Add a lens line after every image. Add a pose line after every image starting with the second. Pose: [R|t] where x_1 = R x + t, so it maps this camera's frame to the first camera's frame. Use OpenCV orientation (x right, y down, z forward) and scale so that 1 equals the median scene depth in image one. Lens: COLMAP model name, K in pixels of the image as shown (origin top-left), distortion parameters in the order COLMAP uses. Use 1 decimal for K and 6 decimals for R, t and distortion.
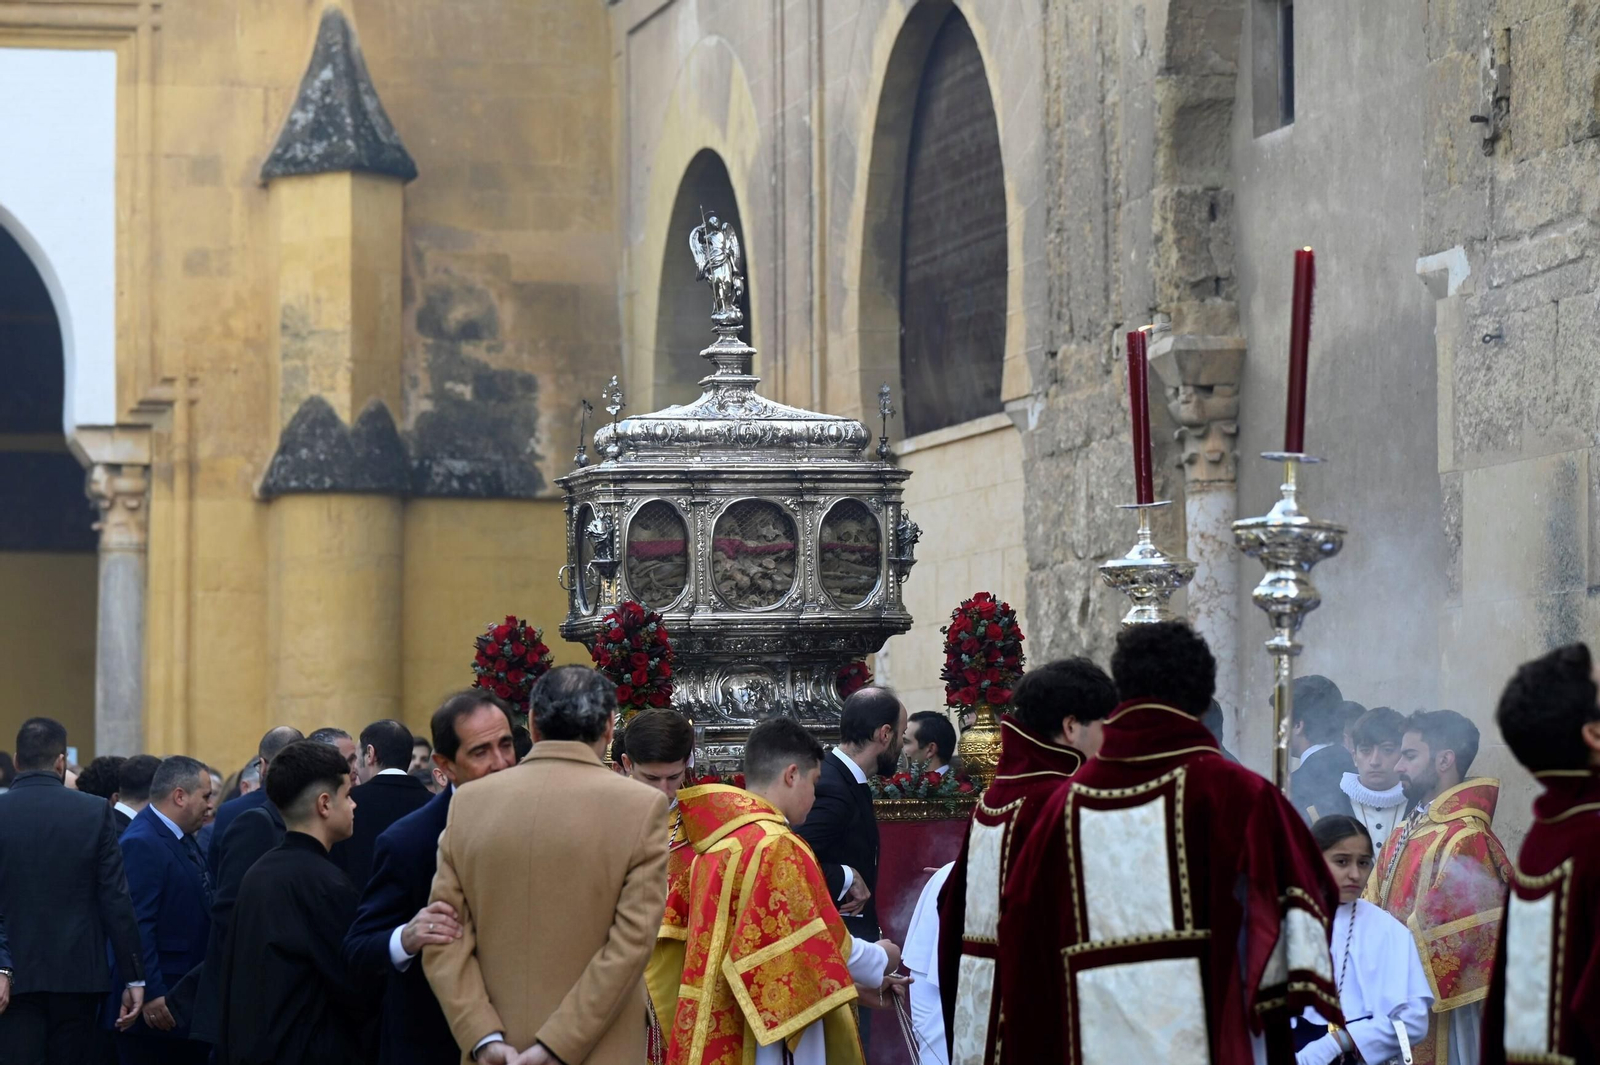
lens RADIAL K [[5346.3, 0, 800.0], [0, 5346.3, 532.5], [0, 0, 1]] dist [-0.001572, 0.765407]
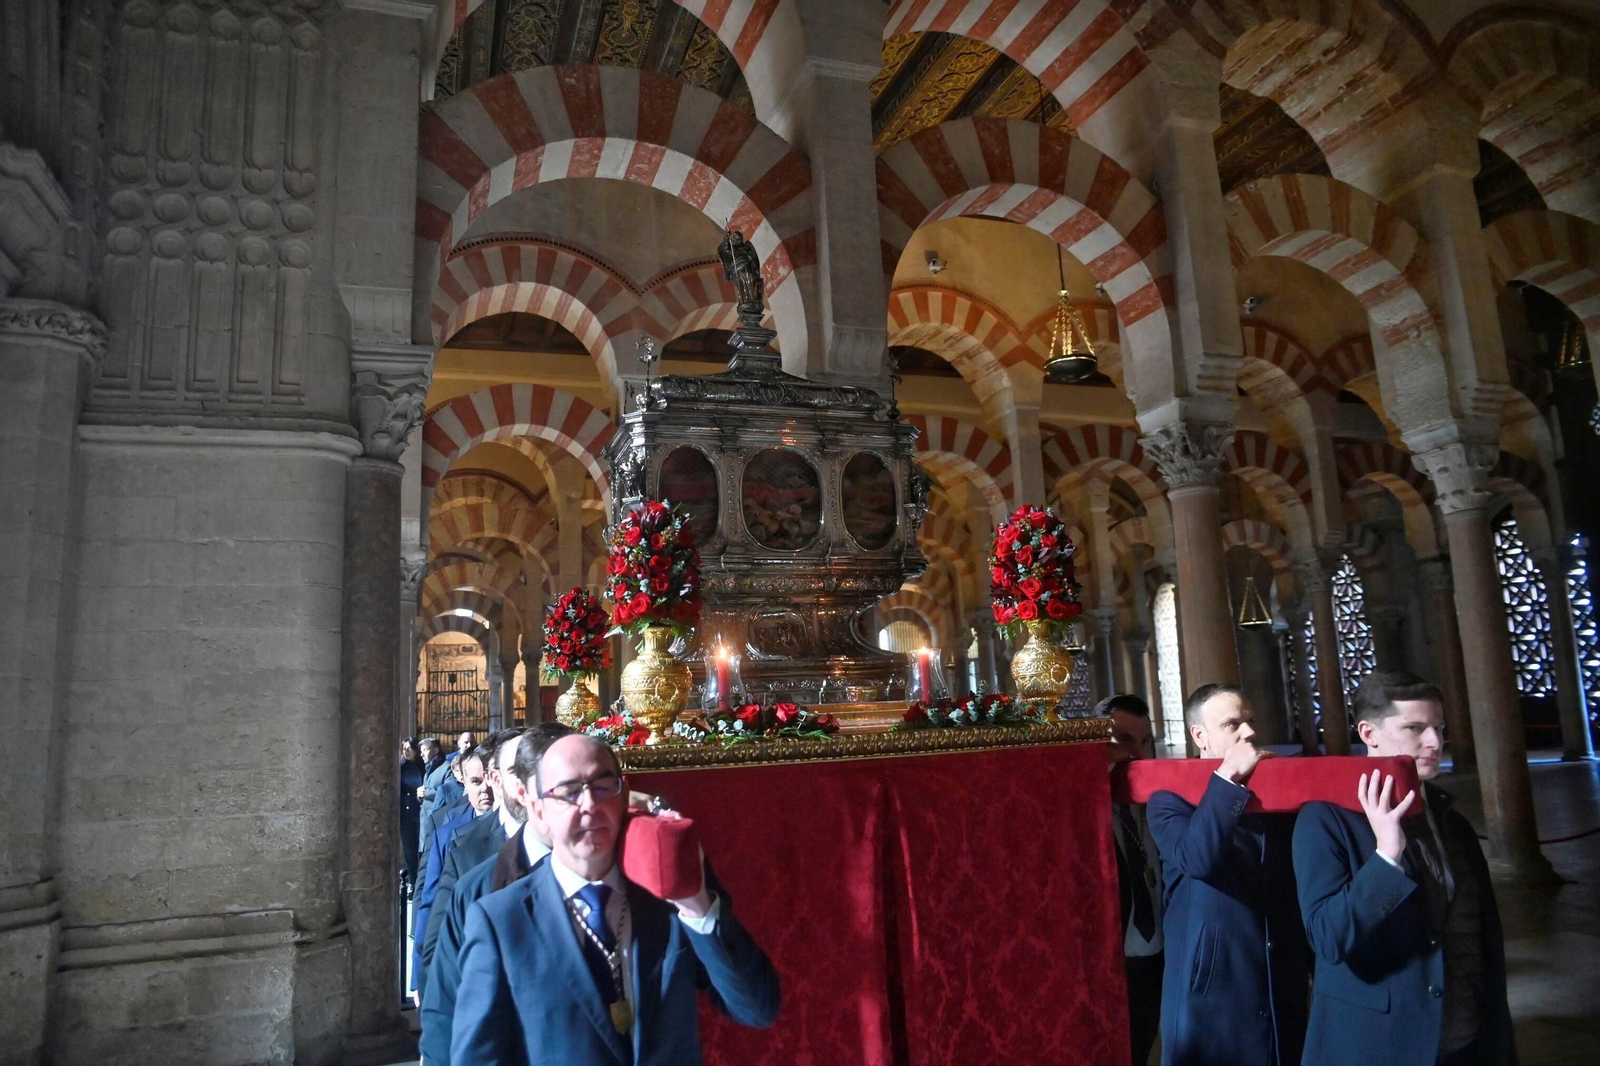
lens RADIAL K [[1126.7, 0, 800.0], [0, 1126.7, 533.0], [0, 0, 1]] dist [-0.001334, -0.000395]
pose [[0.998614, -0.029268, 0.043746, -0.015008], [0.034694, 0.991049, -0.128908, 0.039475], [-0.039581, 0.130247, 0.990691, 0.776587]]
